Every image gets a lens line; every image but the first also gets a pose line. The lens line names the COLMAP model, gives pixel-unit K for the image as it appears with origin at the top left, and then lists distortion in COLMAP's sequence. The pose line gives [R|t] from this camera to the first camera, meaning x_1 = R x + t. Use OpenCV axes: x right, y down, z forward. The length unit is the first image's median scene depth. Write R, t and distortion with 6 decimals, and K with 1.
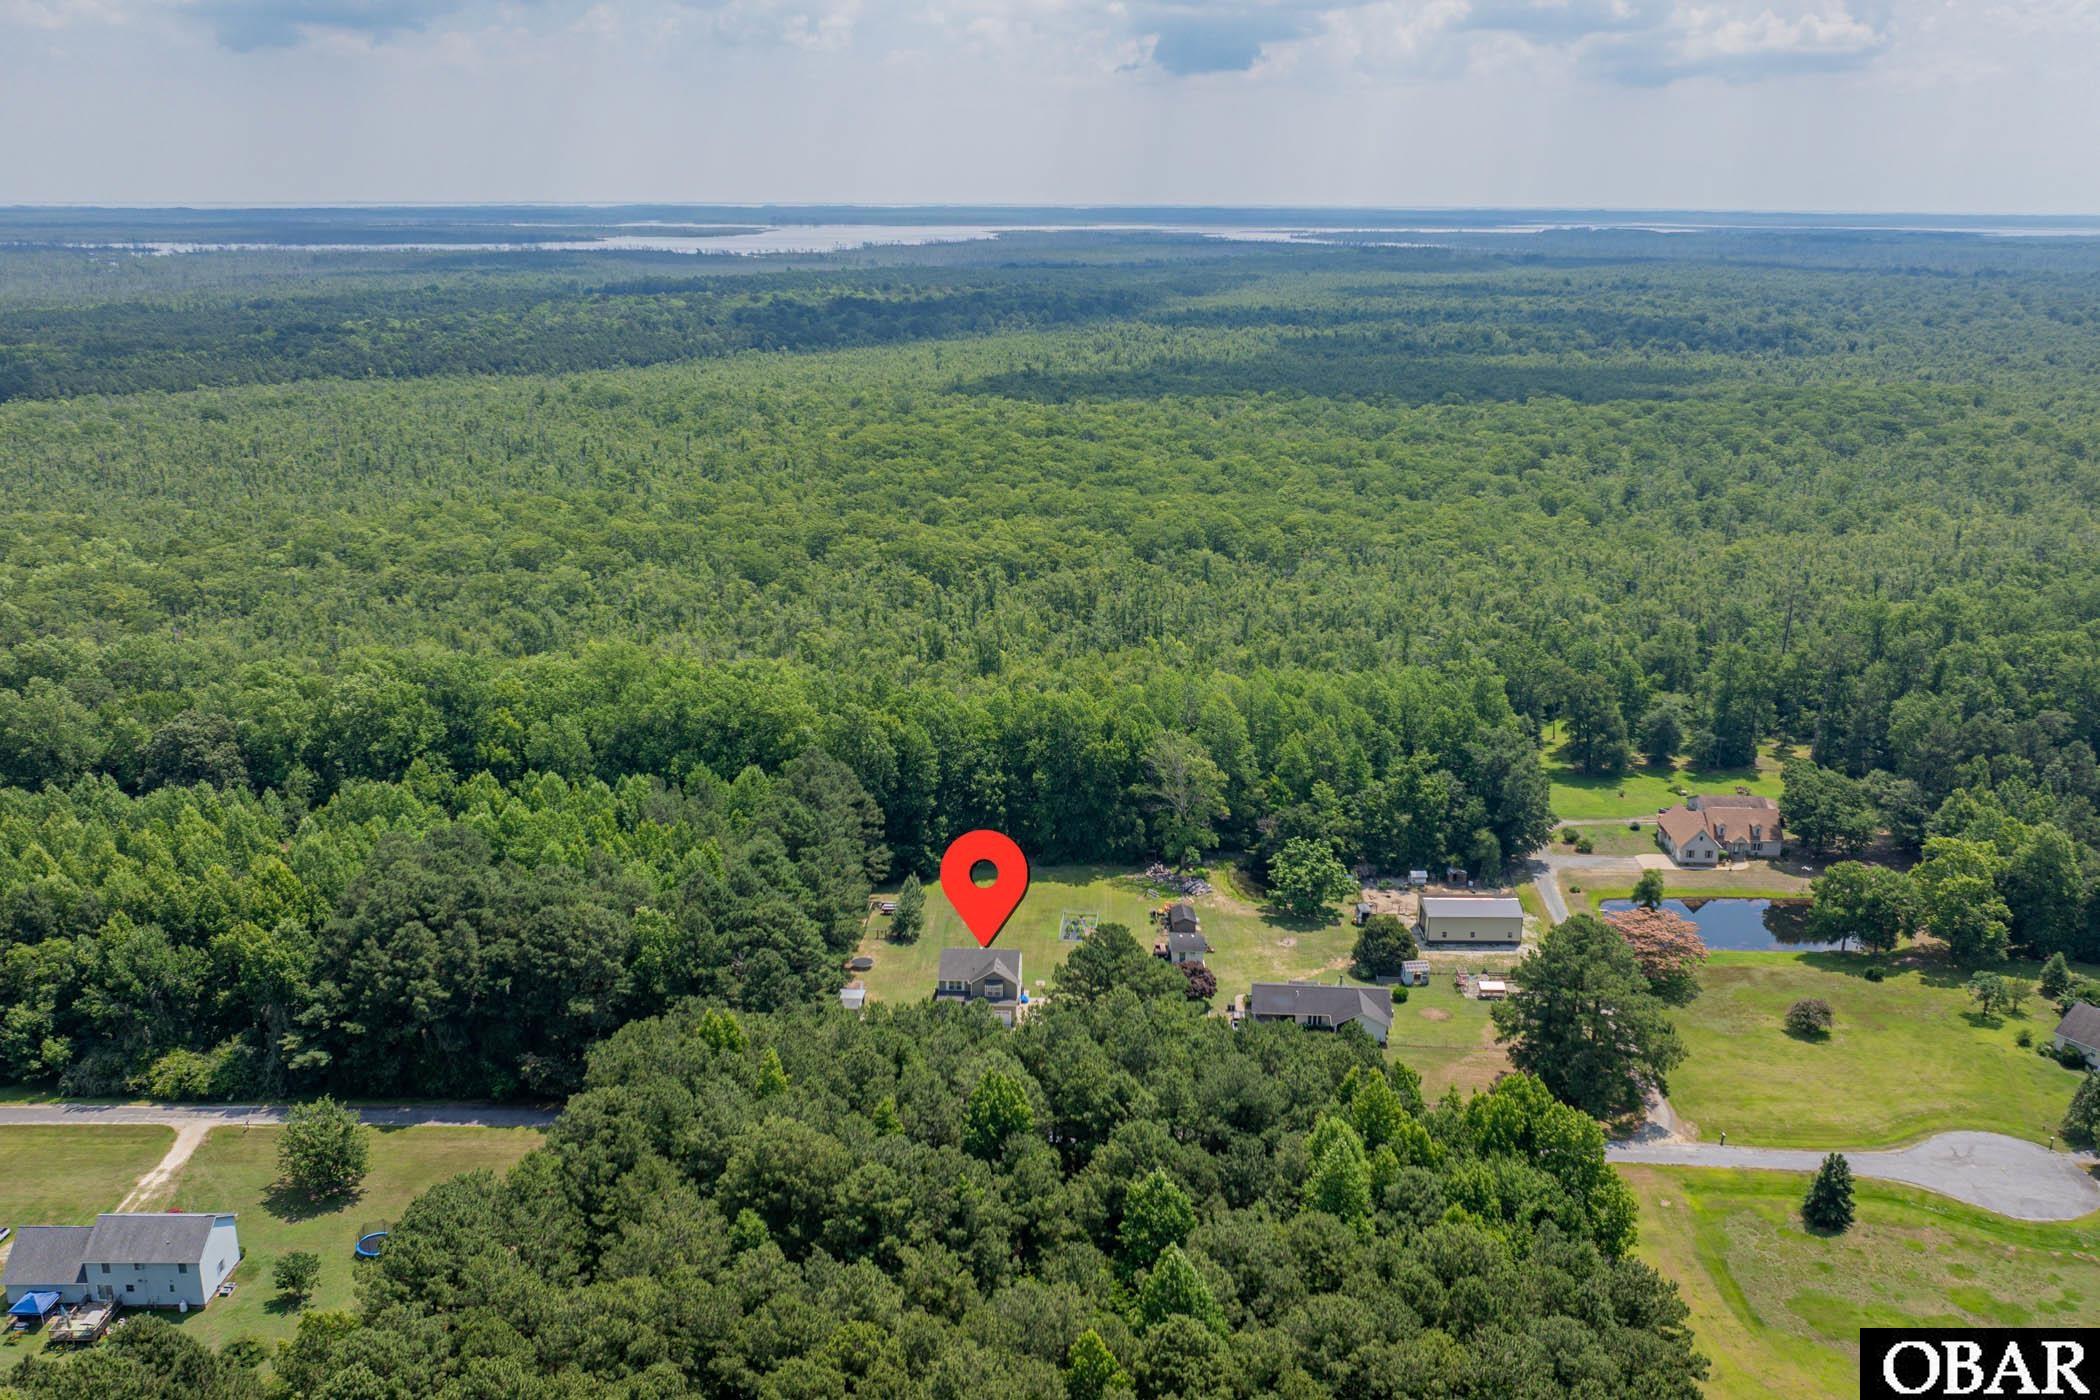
lens RADIAL K [[1751.6, 0, 1056.0], [0, 1751.6, 684.2], [0, 0, 1]] dist [-0.015850, -0.007440]
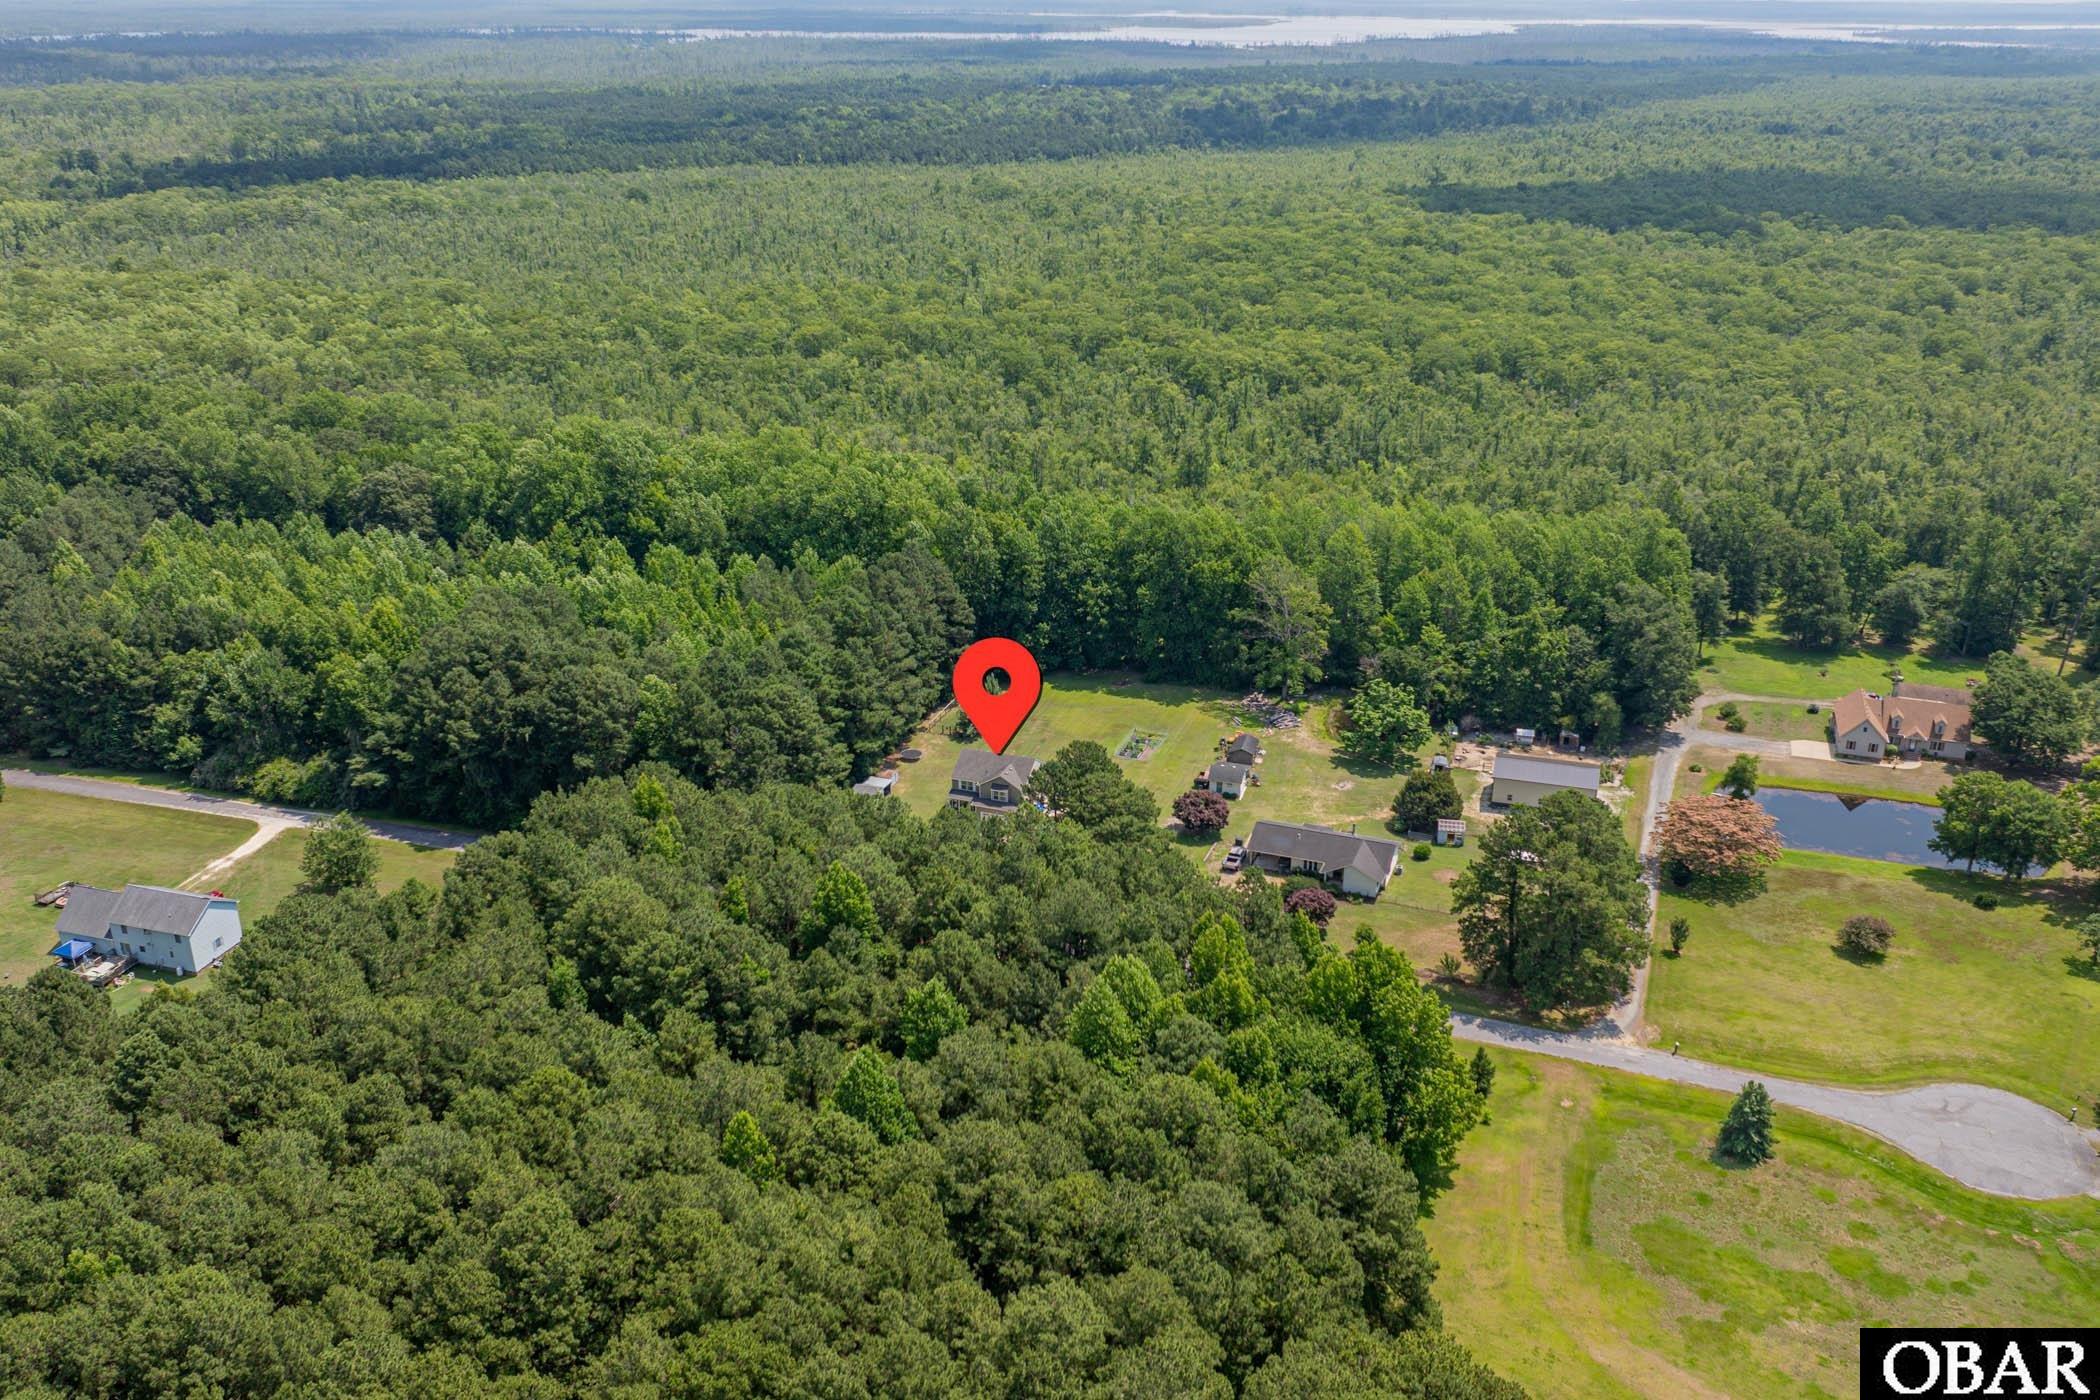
lens RADIAL K [[1751.6, 0, 1056.3], [0, 1751.6, 692.3], [0, 0, 1]] dist [-0.015850, -0.007440]
pose [[0.958668, 0.106138, -0.263988, 0.212469], [-0.075862, 0.989580, 0.122377, -0.008318], [0.274227, -0.097292, 0.956731, 0.039271]]
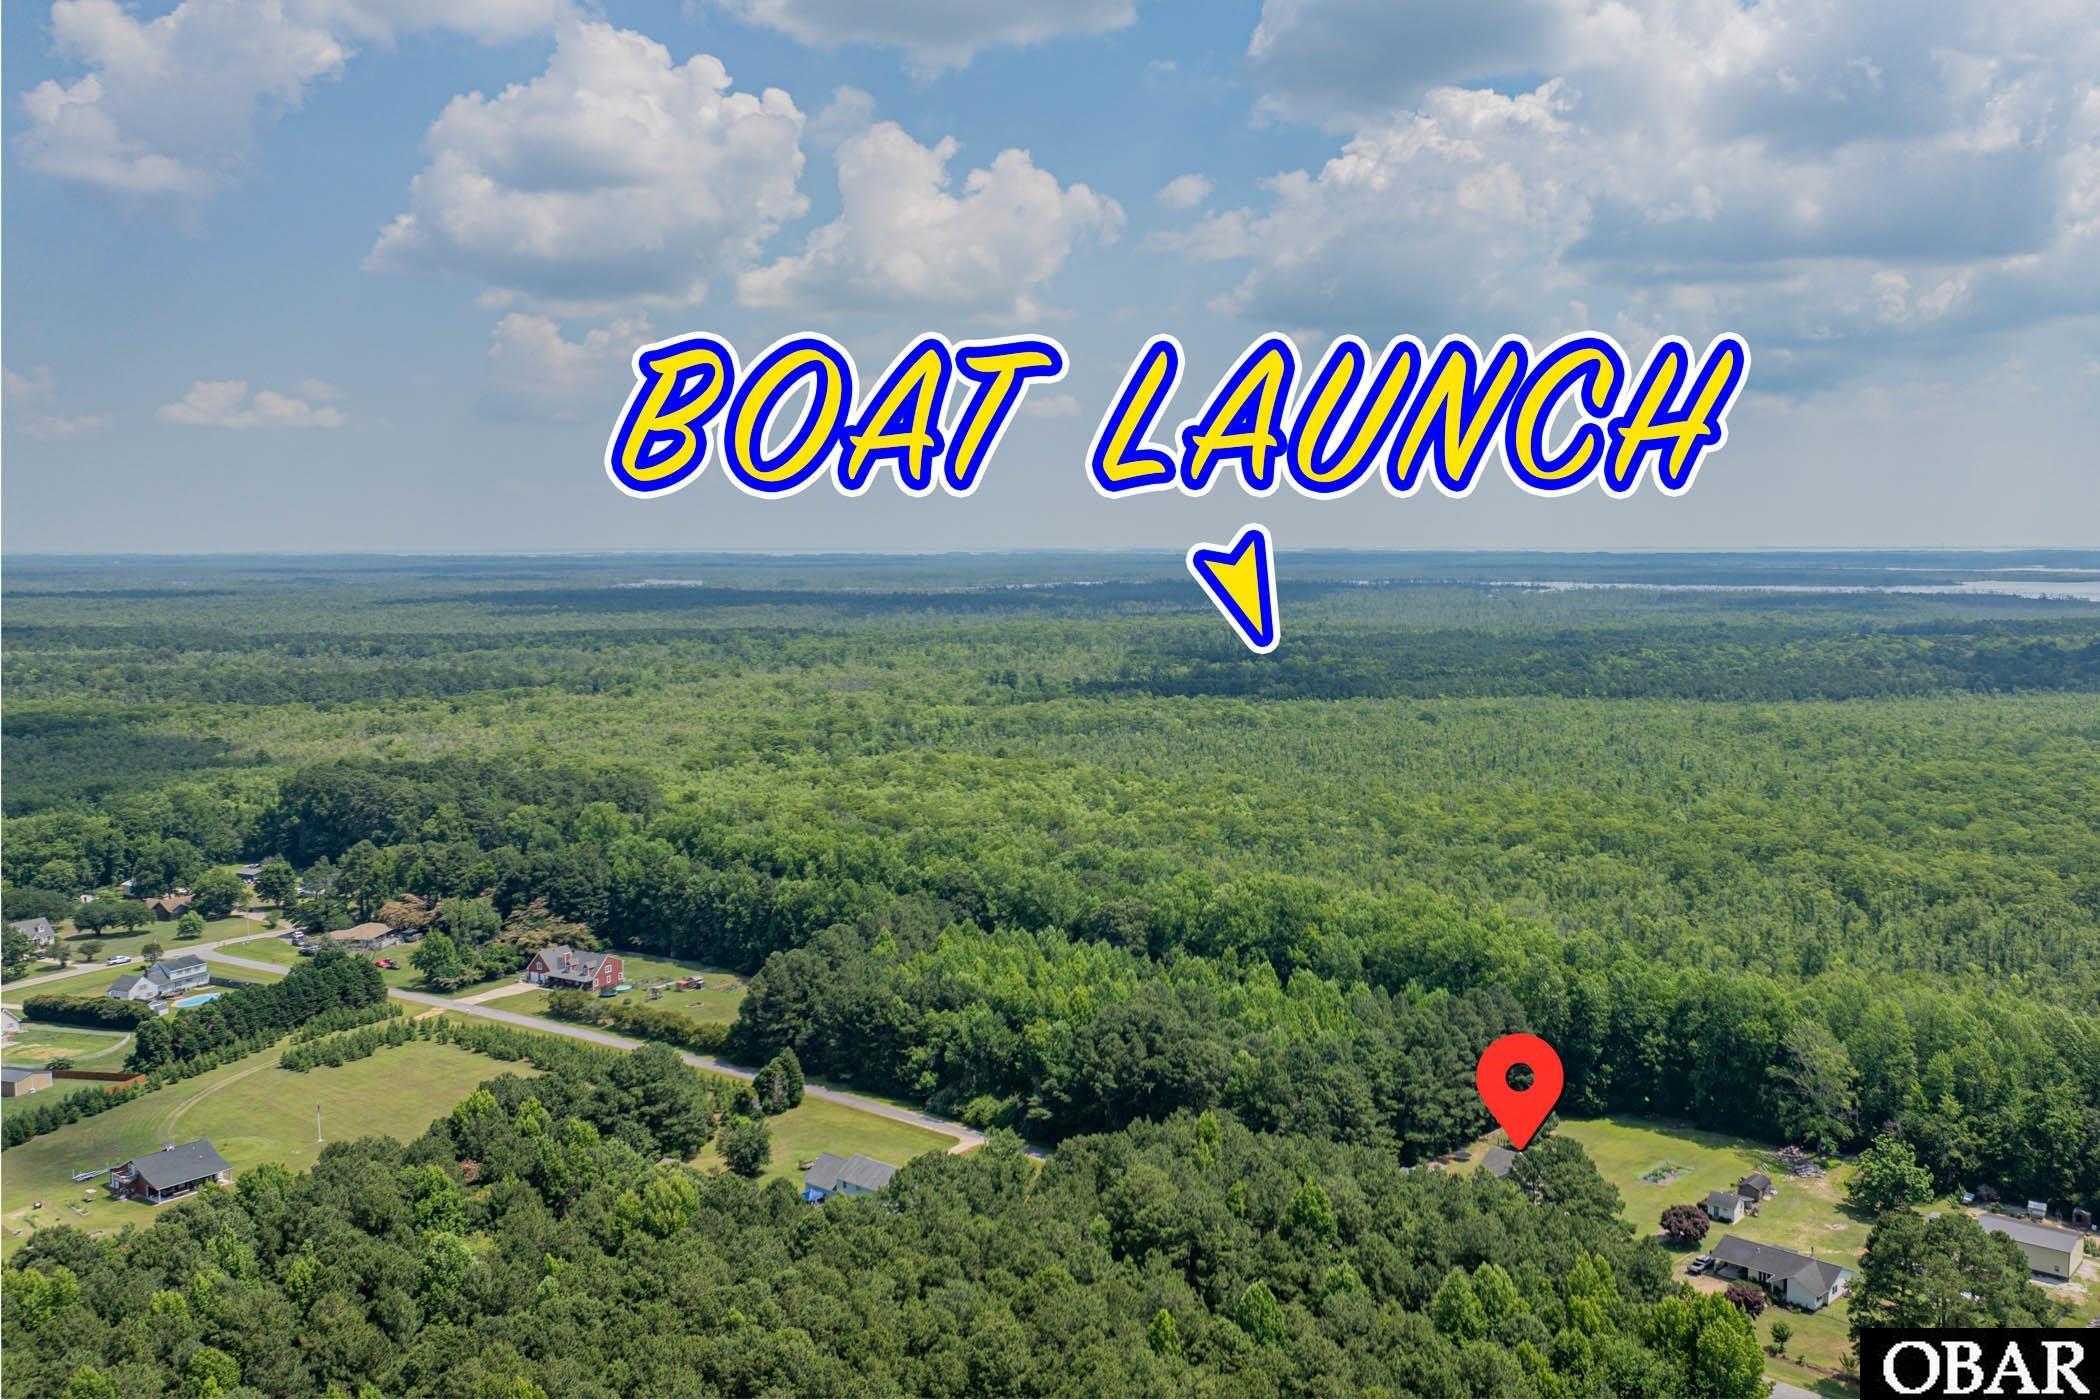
lens RADIAL K [[1751.6, 0, 1253.3], [0, 1751.6, 673.8], [0, 0, 1]] dist [-0.015850, -0.007440]
pose [[0.791499, 0.039085, -0.609919, 0.447016], [-0.157879, 0.977157, -0.142263, 0.024939], [0.590426, 0.208895, 0.779590, -0.090679]]
